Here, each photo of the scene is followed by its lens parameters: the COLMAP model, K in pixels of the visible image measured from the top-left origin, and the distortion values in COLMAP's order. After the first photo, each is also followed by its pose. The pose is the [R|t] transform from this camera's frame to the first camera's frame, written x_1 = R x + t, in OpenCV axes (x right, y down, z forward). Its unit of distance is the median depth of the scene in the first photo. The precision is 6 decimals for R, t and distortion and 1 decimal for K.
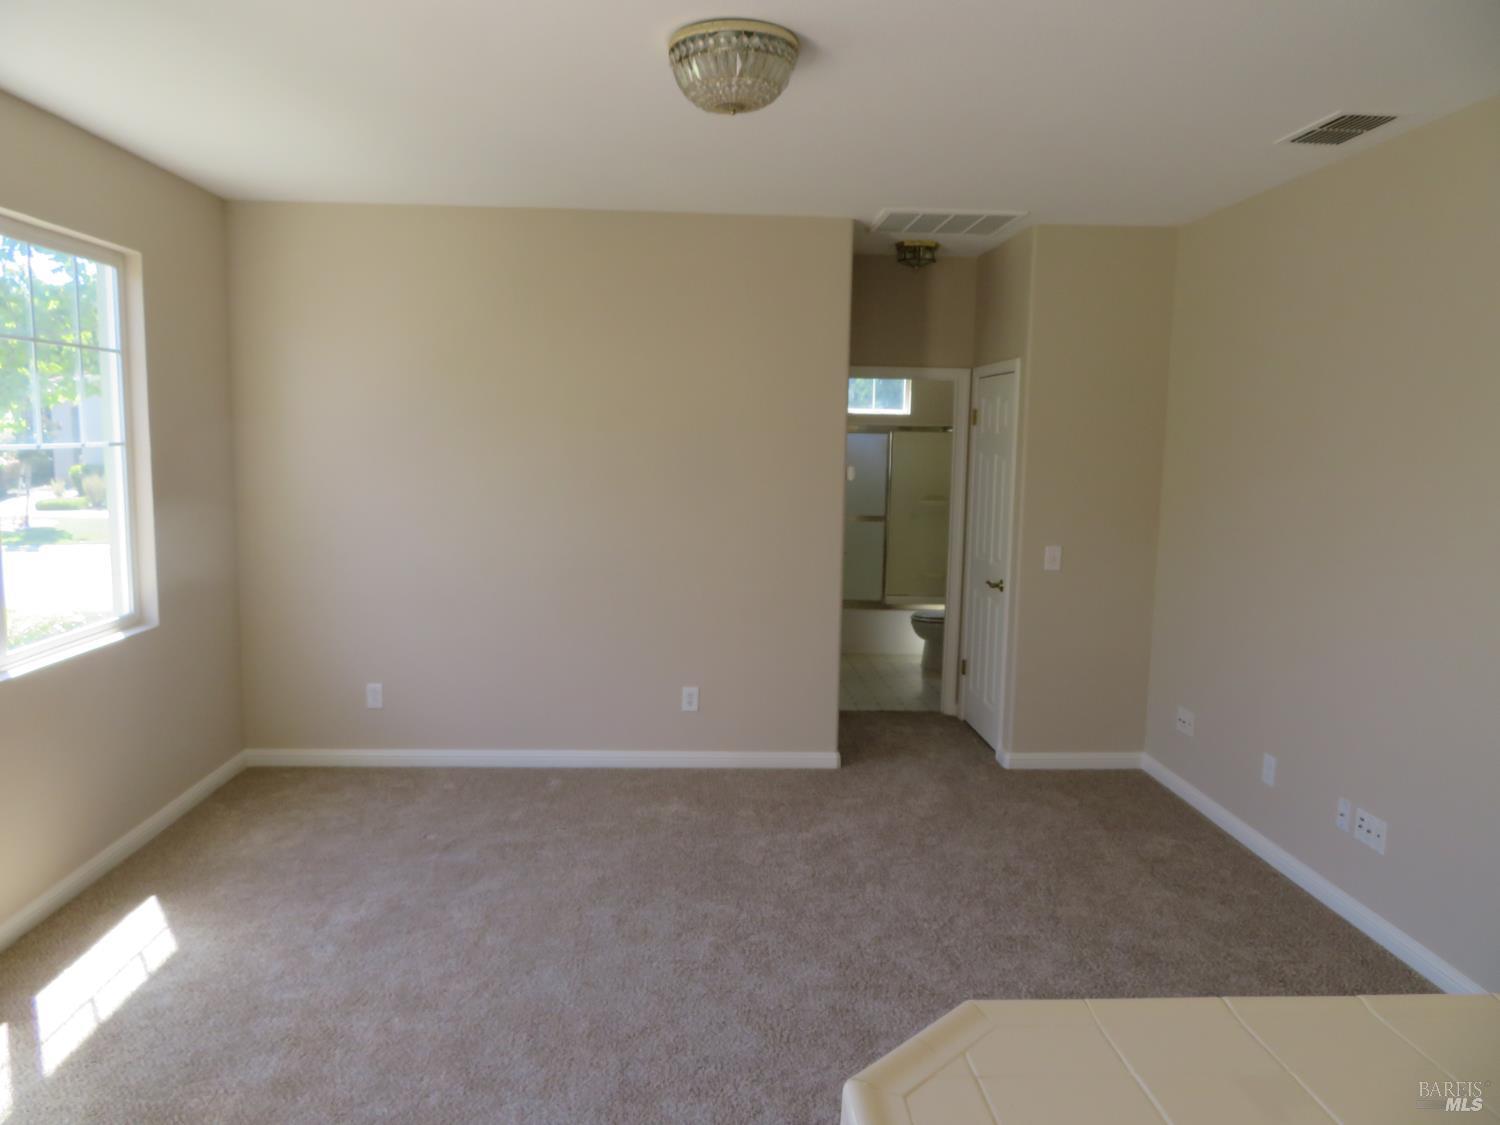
lens RADIAL K [[1080.0, 0, 754.3], [0, 1080.0, 562.9], [0, 0, 1]] dist [-0.003181, 0.001460]
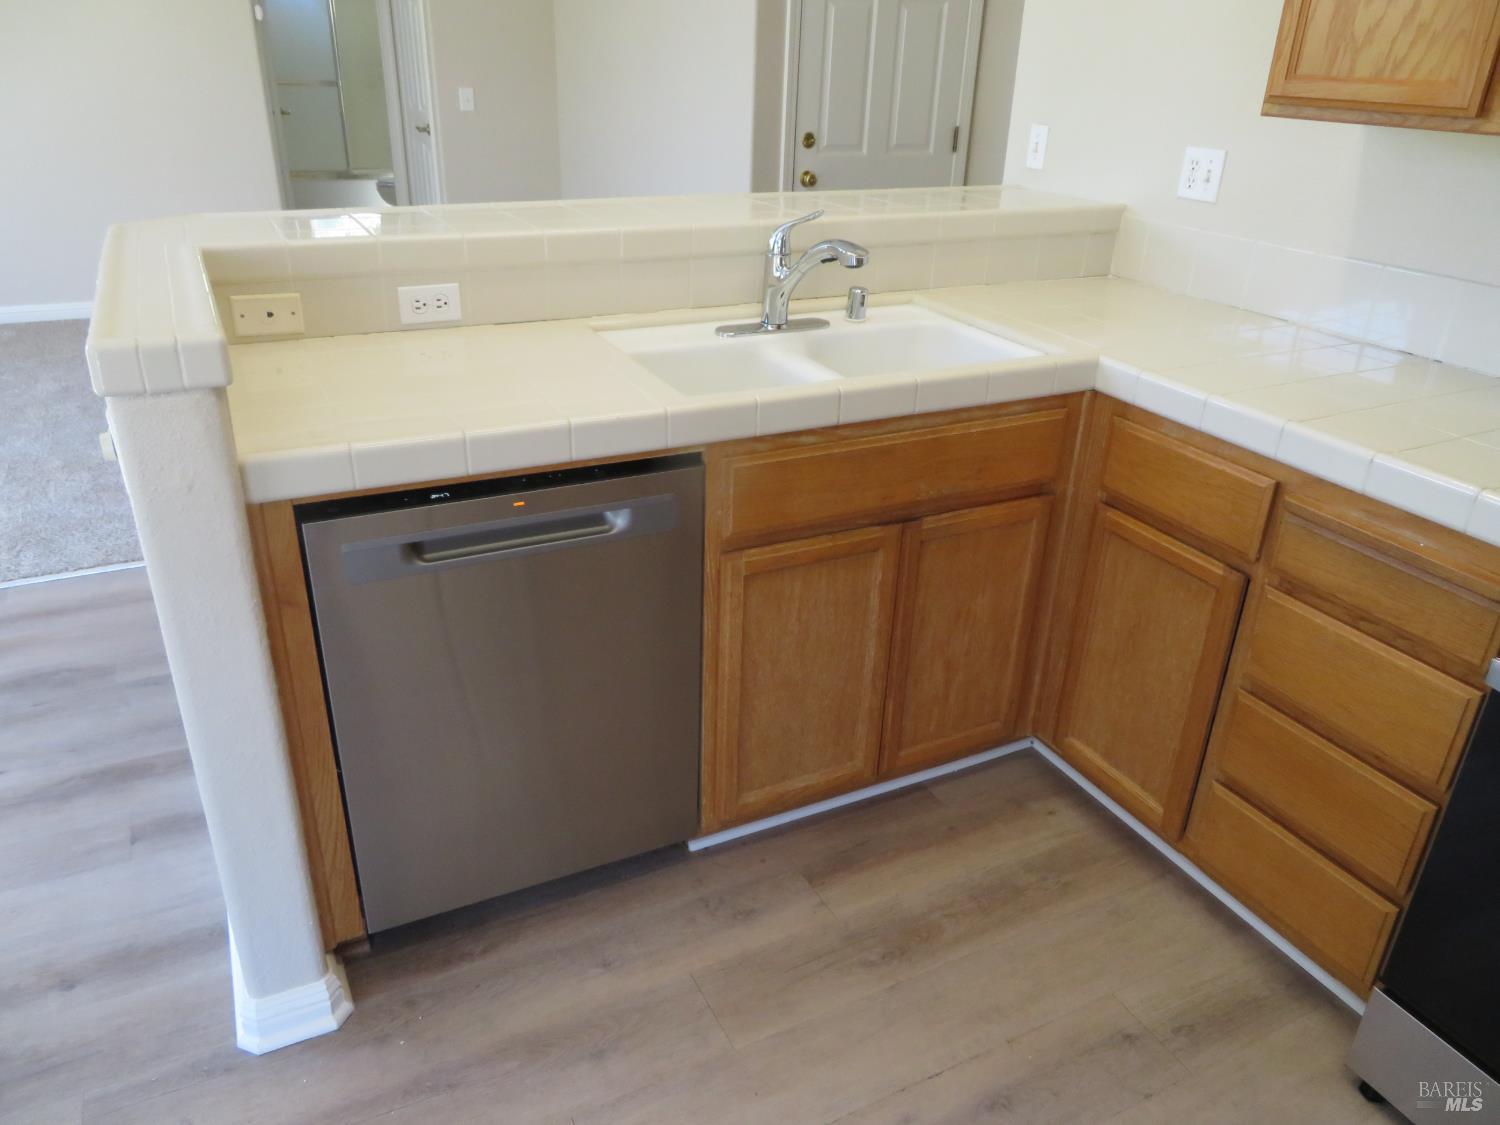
lens RADIAL K [[1080.0, 0, 749.0], [0, 1080.0, 559.7], [0, 0, 1]] dist [-0.003181, 0.001460]
pose [[0.919760, -0.163730, 0.356700, 0.091078], [0.036834, 0.940828, 0.336877, 0.111025], [-0.390750, -0.296707, 0.871366, -0.346964]]
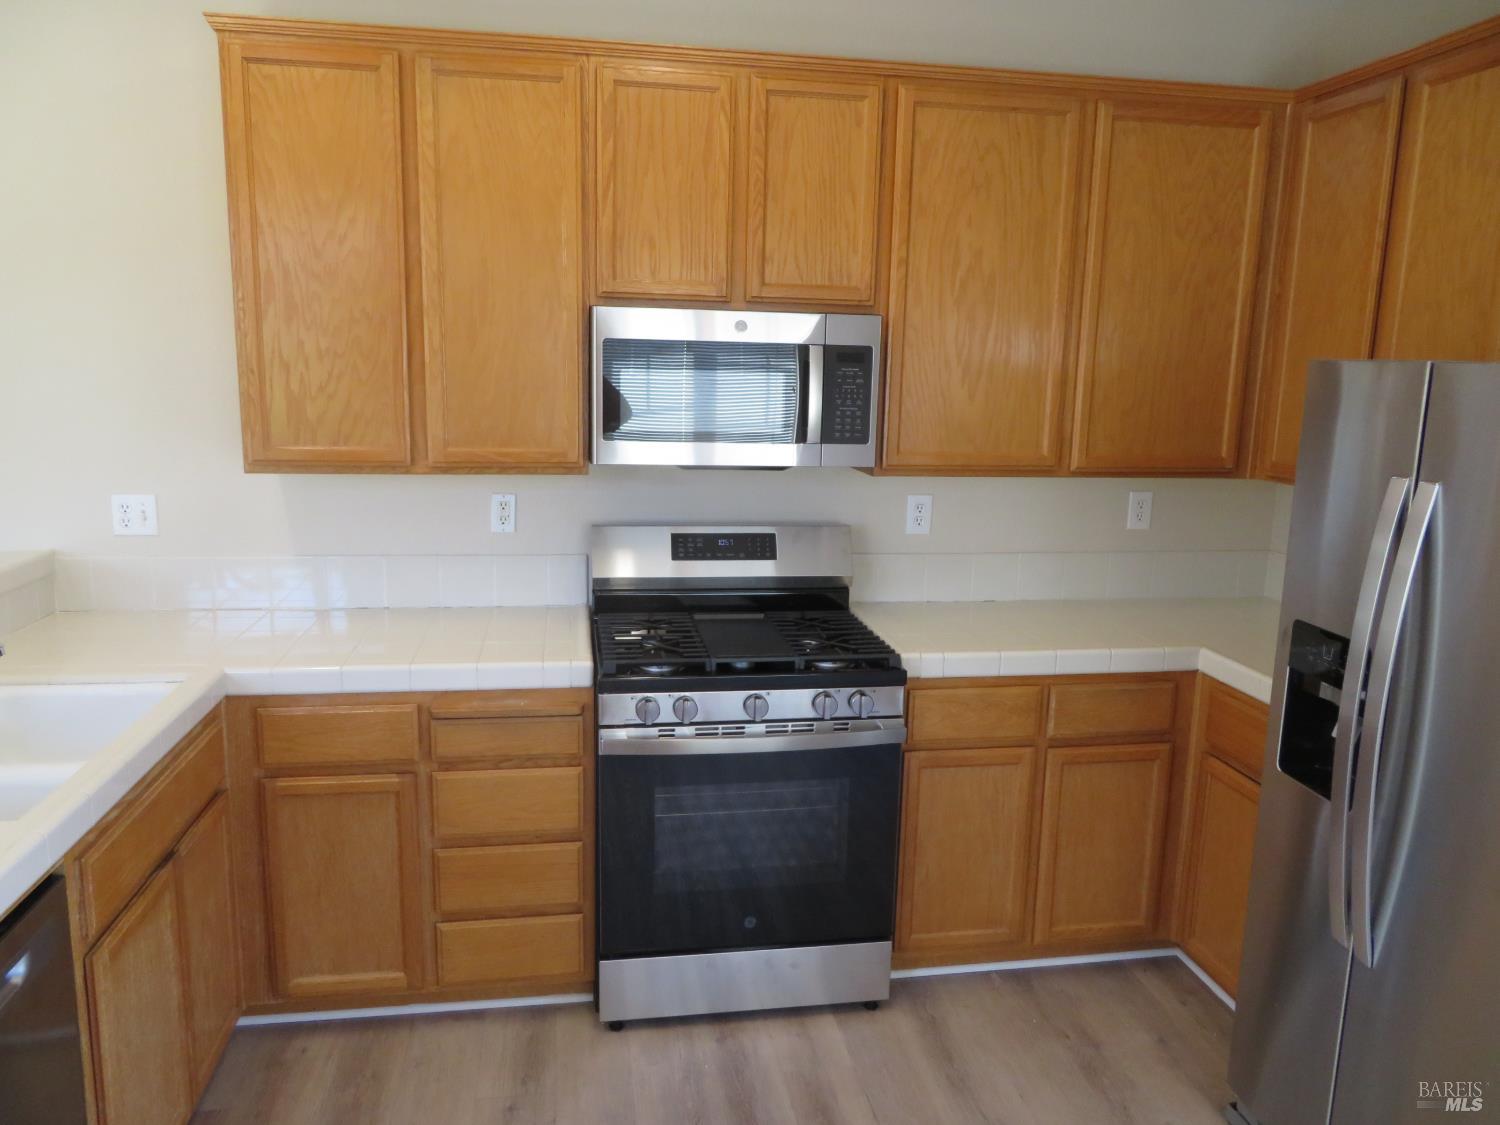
lens RADIAL K [[1080.0, 0, 745.6], [0, 1080.0, 562.6], [0, 0, 1]] dist [-0.003181, 0.001460]
pose [[-0.096171, -0.207075, 0.973587, -0.186778], [0.096440, 0.971580, 0.216174, 0.031697], [-0.990682, 0.114682, -0.073467, -0.197494]]
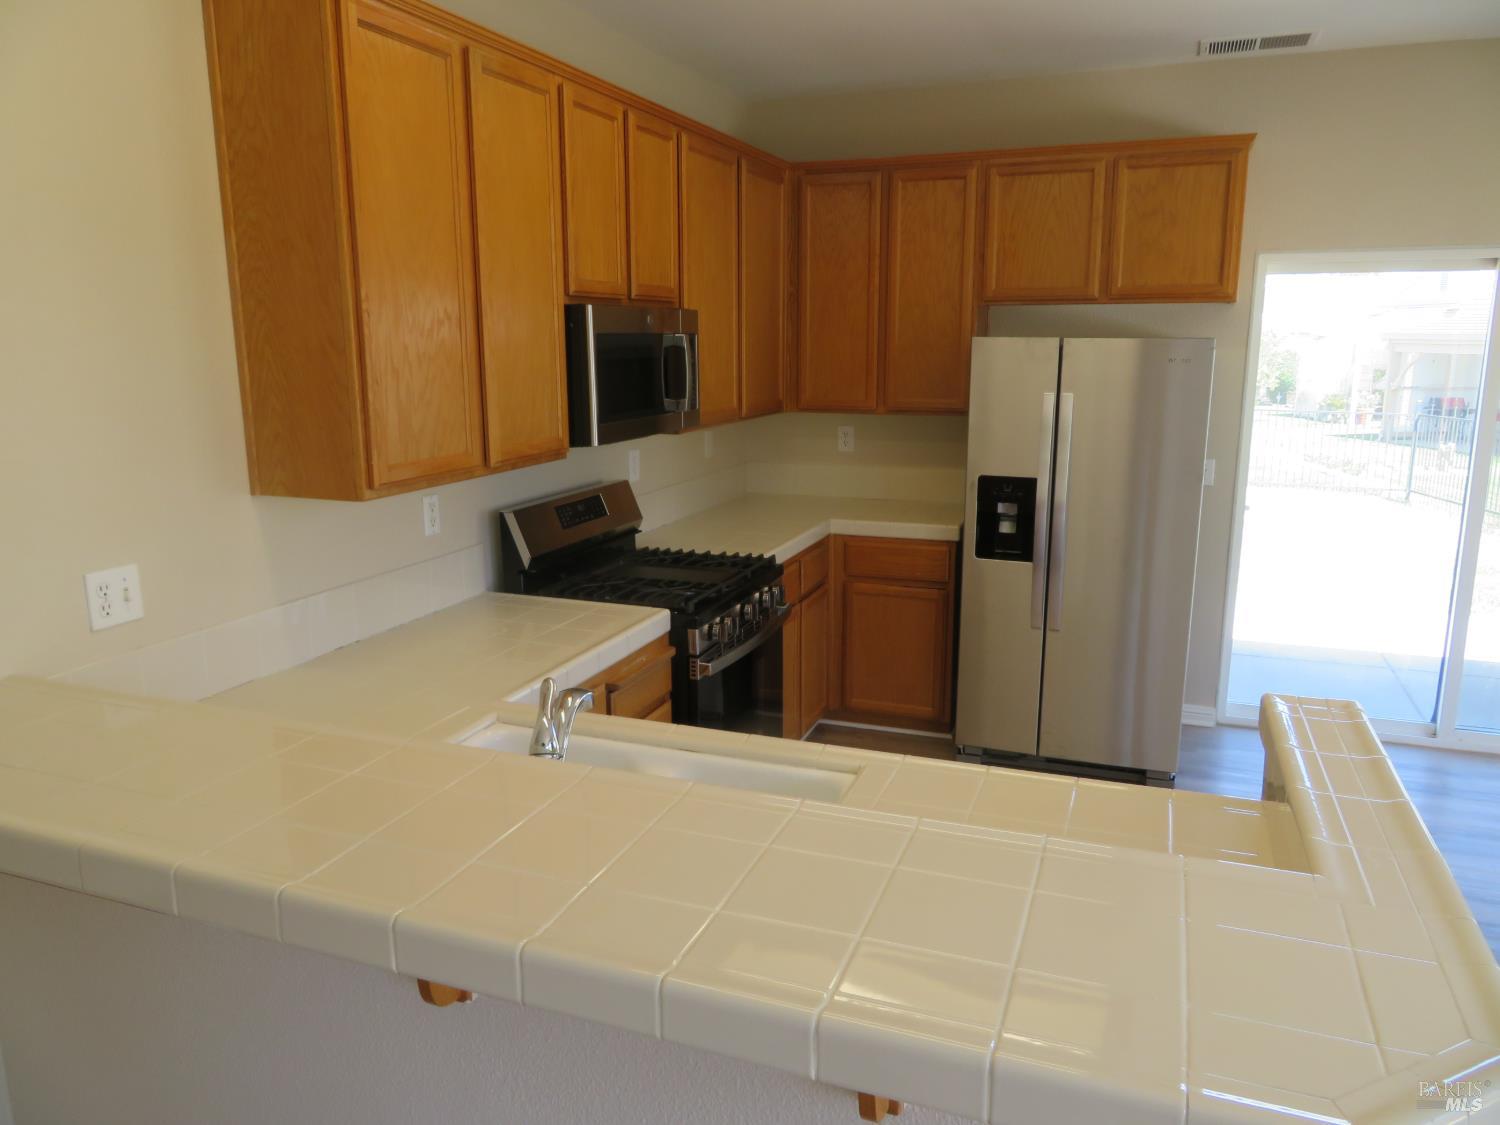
lens RADIAL K [[1080.0, 0, 749.9], [0, 1080.0, 563.9], [0, 0, 1]] dist [-0.003181, 0.001460]
pose [[-0.910188, -0.102927, 0.401202, 0.092828], [0.036025, 0.945289, 0.324239, -0.057718], [-0.412625, 0.309571, -0.856683, 0.492943]]
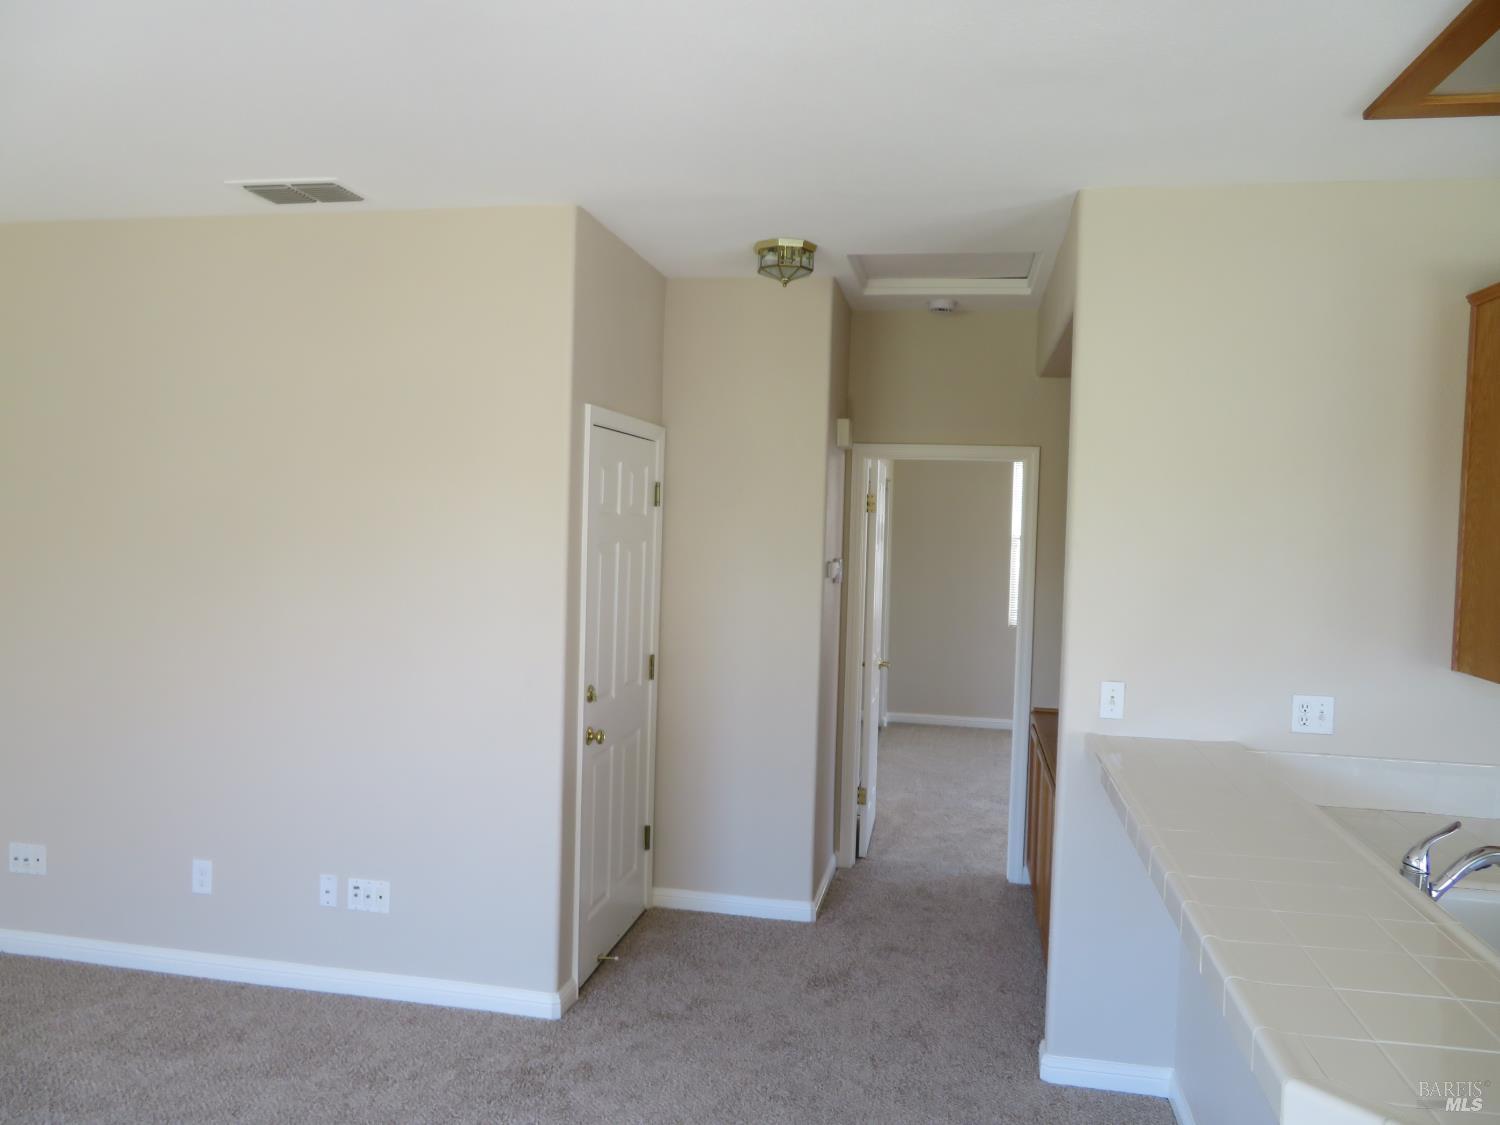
lens RADIAL K [[1080.0, 0, 753.4], [0, 1080.0, 560.0], [0, 0, 1]] dist [-0.003181, 0.001460]
pose [[0.254689, -0.052327, 0.965606, -0.282340], [0.094631, 0.995091, 0.028965, -0.056366], [-0.962382, 0.083999, 0.258390, 0.350912]]
